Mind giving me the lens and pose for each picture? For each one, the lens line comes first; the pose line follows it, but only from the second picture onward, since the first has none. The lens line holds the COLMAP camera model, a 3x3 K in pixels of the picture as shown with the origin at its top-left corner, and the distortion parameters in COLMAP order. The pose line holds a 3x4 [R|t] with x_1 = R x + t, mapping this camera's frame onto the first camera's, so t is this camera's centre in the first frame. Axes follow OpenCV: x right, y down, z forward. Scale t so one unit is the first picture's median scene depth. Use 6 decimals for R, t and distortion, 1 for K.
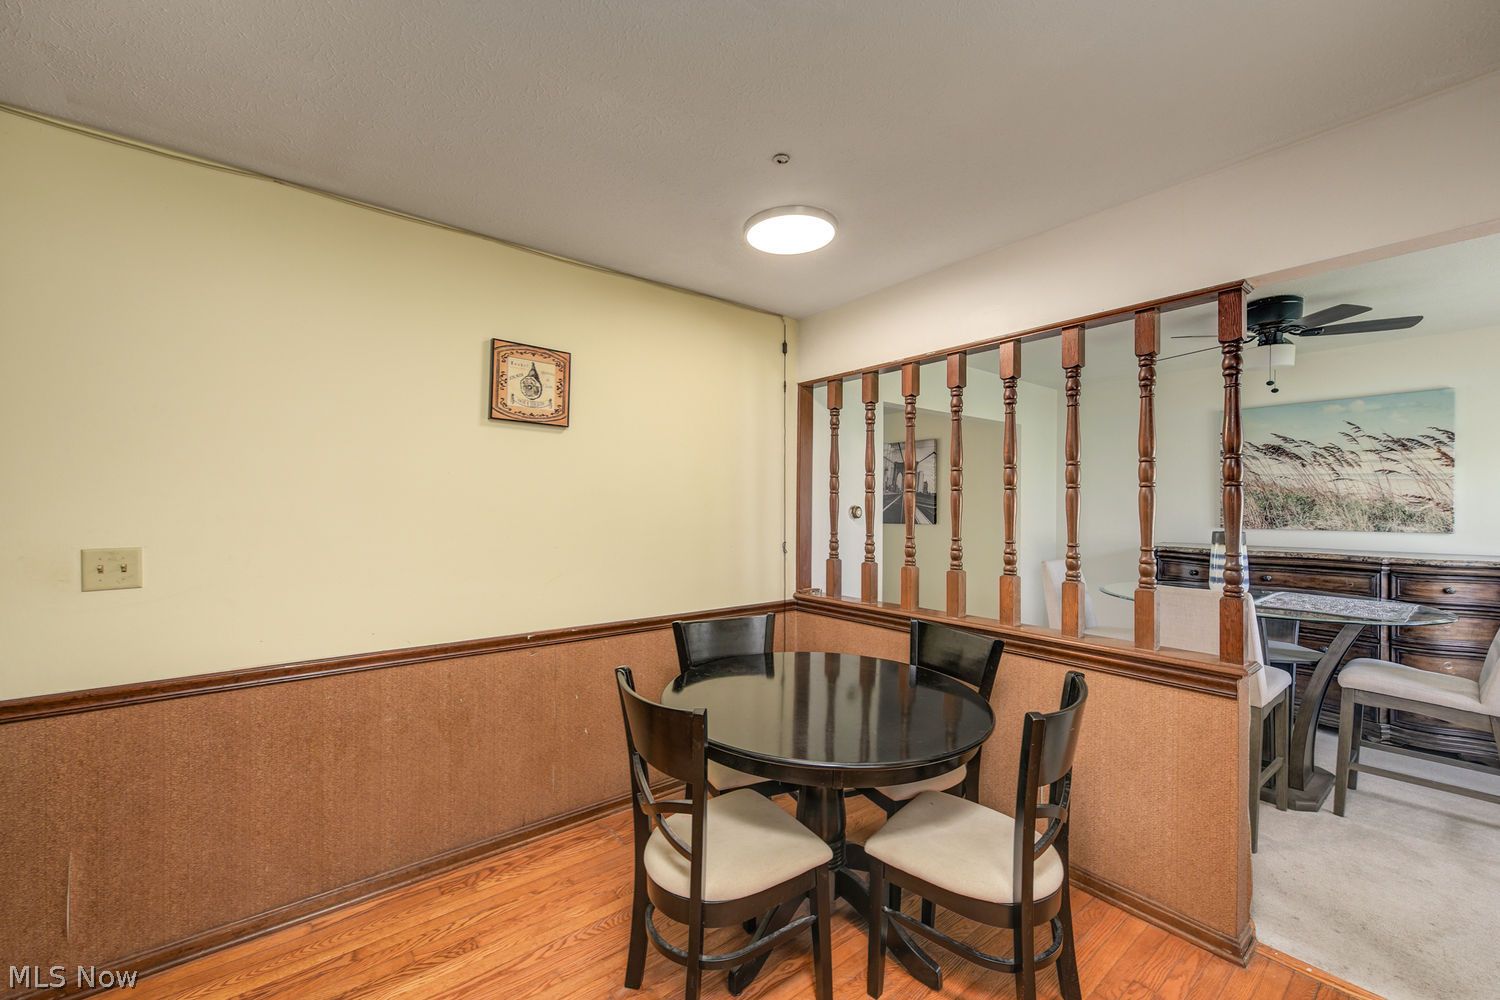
lens RADIAL K [[609.4, 0, 732.3], [0, 609.4, 502.9], [0, 0, 1]] dist [0.000250, -0.000039]
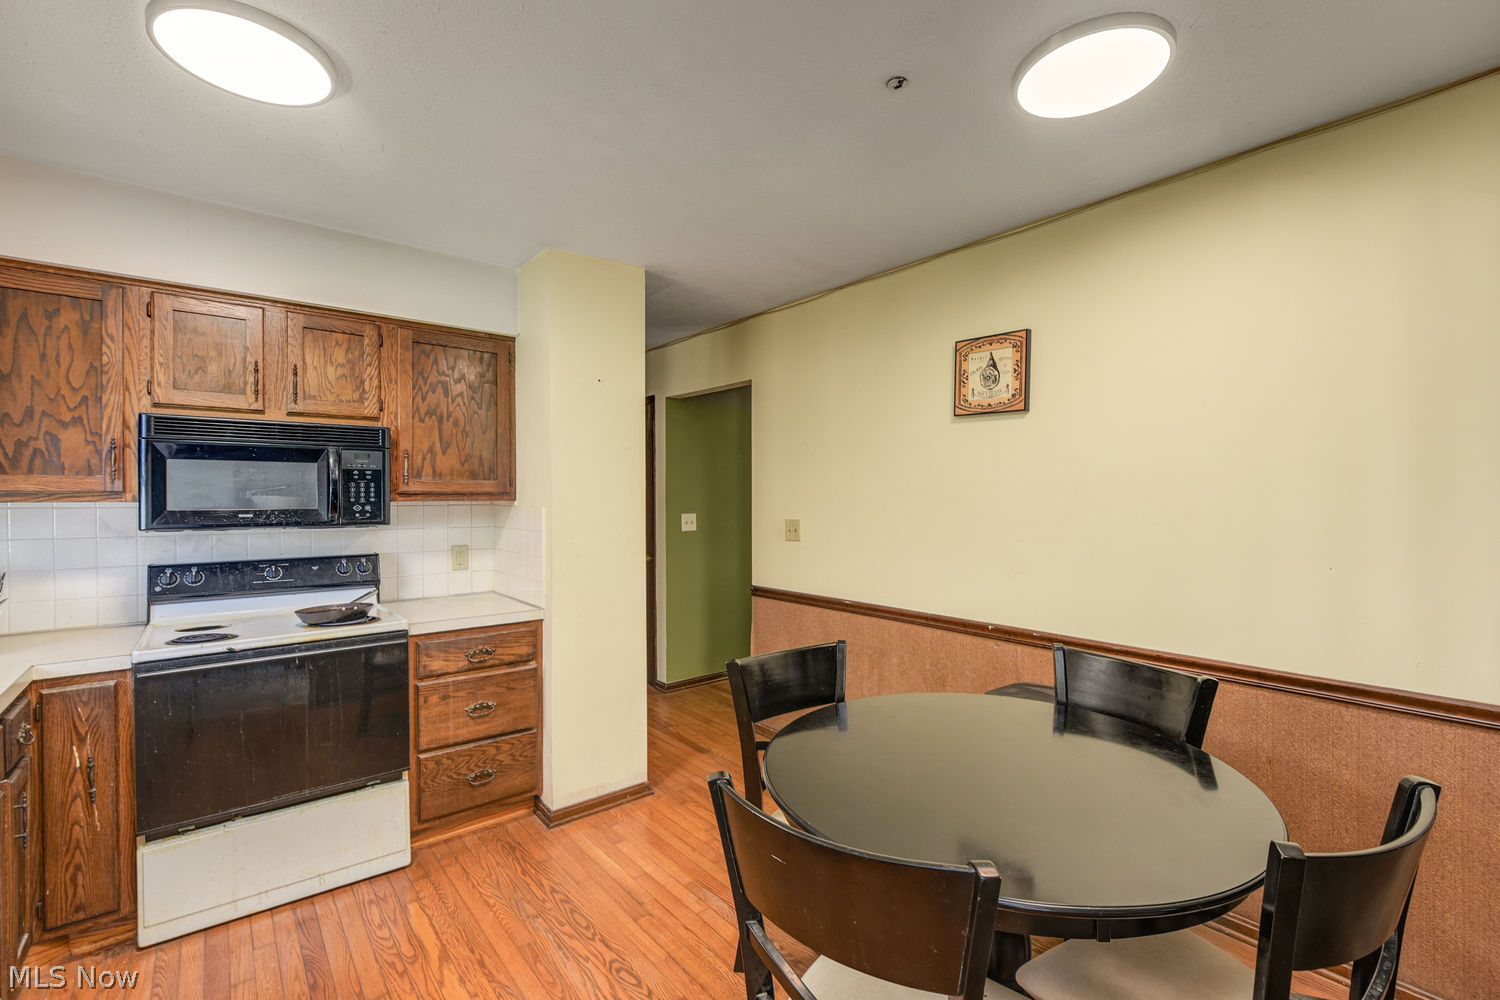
lens RADIAL K [[657.0, 0, 747.2], [0, 657.0, 497.2], [0, 0, 1]] dist [-0.001573, -0.000473]
pose [[0.014679, -0.002210, -0.999890, 0.737158], [0.005796, 0.999981, -0.002125, 0.006349], [0.999875, -0.005764, 0.014692, 0.584779]]
